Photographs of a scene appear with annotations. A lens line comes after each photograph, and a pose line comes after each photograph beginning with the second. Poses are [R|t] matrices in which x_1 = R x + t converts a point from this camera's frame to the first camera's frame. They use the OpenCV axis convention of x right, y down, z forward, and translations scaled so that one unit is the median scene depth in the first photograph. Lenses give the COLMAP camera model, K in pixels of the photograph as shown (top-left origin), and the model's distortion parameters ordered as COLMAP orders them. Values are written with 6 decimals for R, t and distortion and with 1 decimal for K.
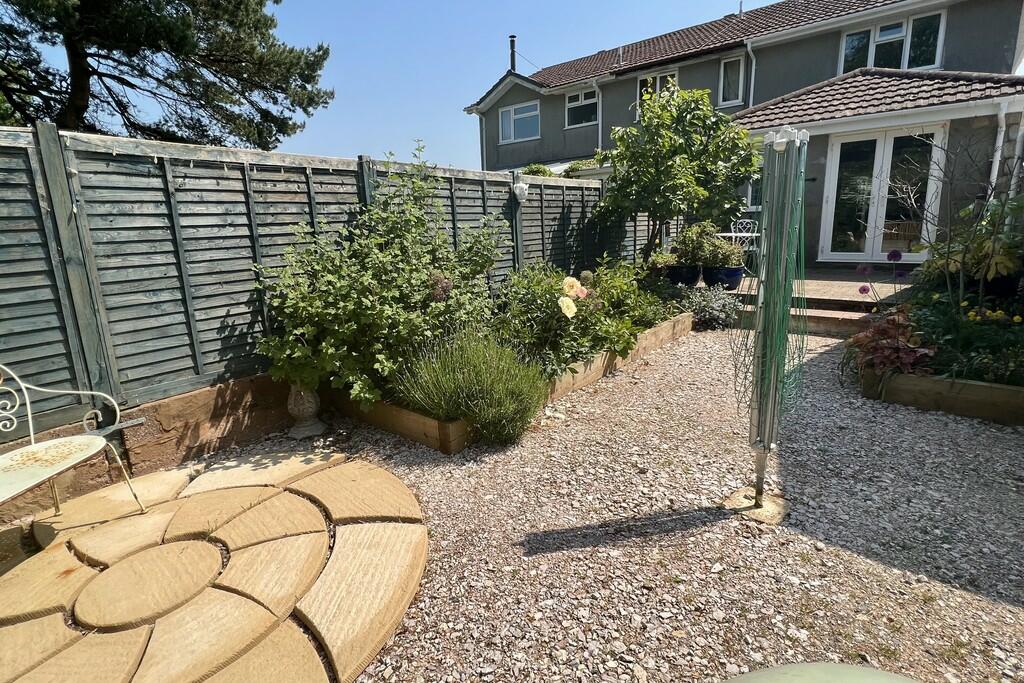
lens RADIAL K [[465.9, 0, 514.0], [0, 465.9, 319.0], [0, 0, 1]] dist [-0.000975, 0.001688]
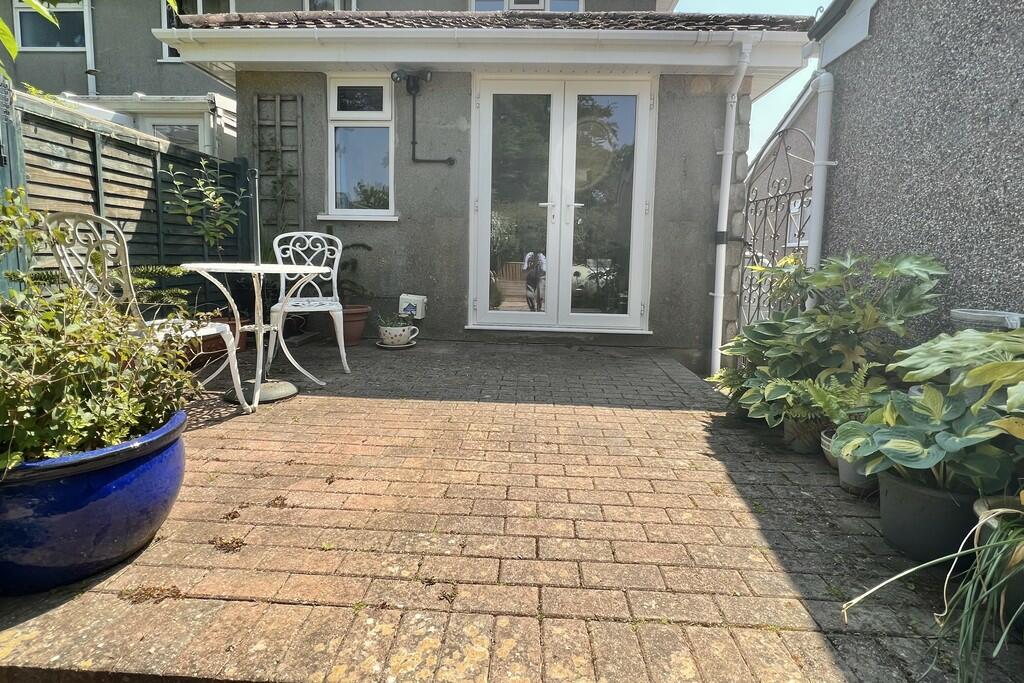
lens RADIAL K [[522.0, 0, 516.0], [0, 522.0, 305.5], [0, 0, 1]] dist [0.004774, -0.000125]
pose [[0.787926, -0.007920, 0.615719, 0.465351], [0.078185, 0.993111, -0.087278, -0.126703], [-0.610786, 0.116909, 0.783118, 0.709648]]
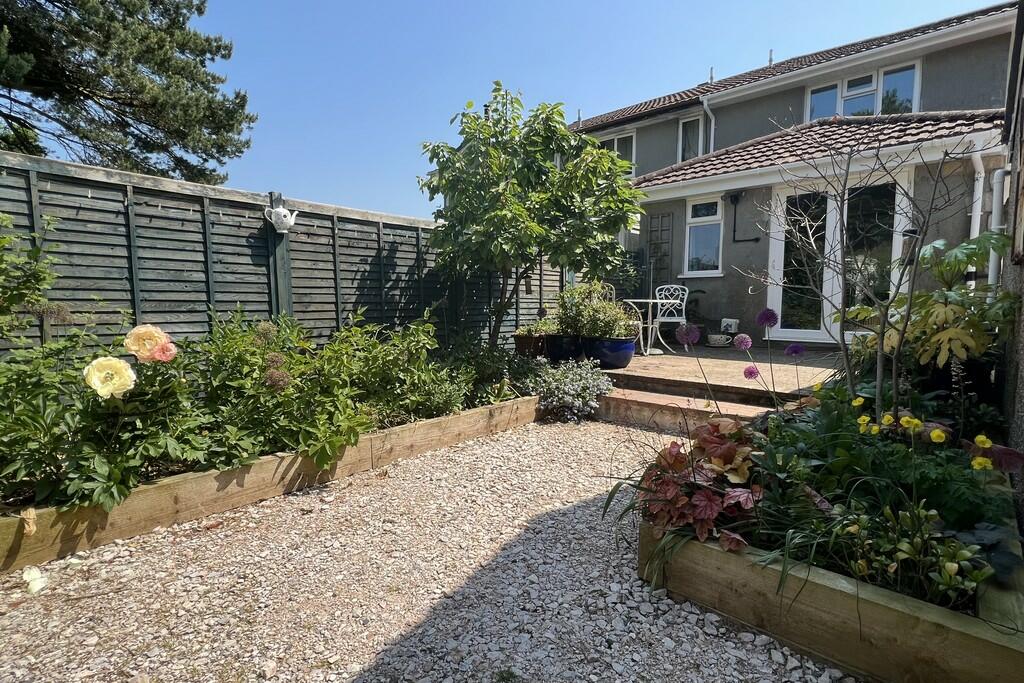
lens RADIAL K [[465.9, 0, 515.1], [0, 465.9, 341.3], [0, 0, 1]] dist [-0.000975, 0.001688]
pose [[0.998327, 0.039737, -0.041997, 0.335390], [-0.044322, 0.992427, -0.114565, -0.012759], [0.037126, 0.116234, 0.992528, 0.248549]]
